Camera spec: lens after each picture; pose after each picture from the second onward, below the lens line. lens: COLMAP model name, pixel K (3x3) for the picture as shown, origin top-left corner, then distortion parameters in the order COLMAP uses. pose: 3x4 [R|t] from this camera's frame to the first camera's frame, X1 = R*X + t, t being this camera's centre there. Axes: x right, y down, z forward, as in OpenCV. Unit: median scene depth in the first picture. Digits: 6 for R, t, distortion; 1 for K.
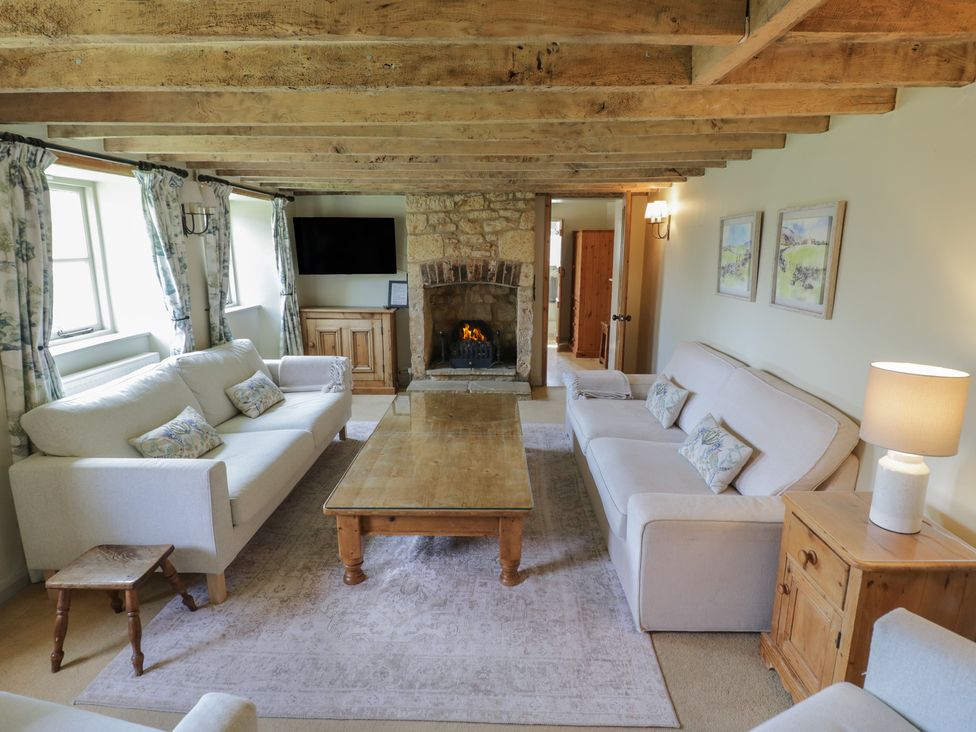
lens RADIAL K [[533.1, 0, 484.9], [0, 533.1, 365.6], [0, 0, 1]] dist [-0.002529, -0.003958]
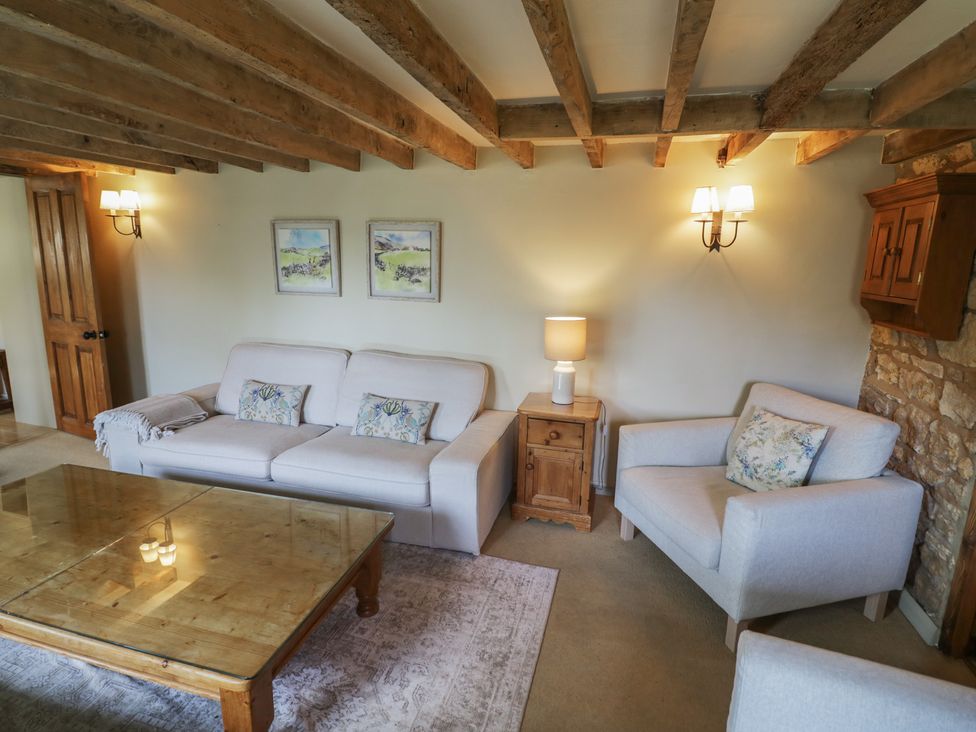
lens RADIAL K [[533.1, 0, 485.7], [0, 533.1, 364.2], [0, 0, 1]] dist [-0.002529, -0.003958]
pose [[0.207583, -0.187813, 0.960019, -0.724238], [0.185332, 0.971172, 0.149921, -0.112113], [-0.960501, 0.146801, 0.236407, 0.529708]]
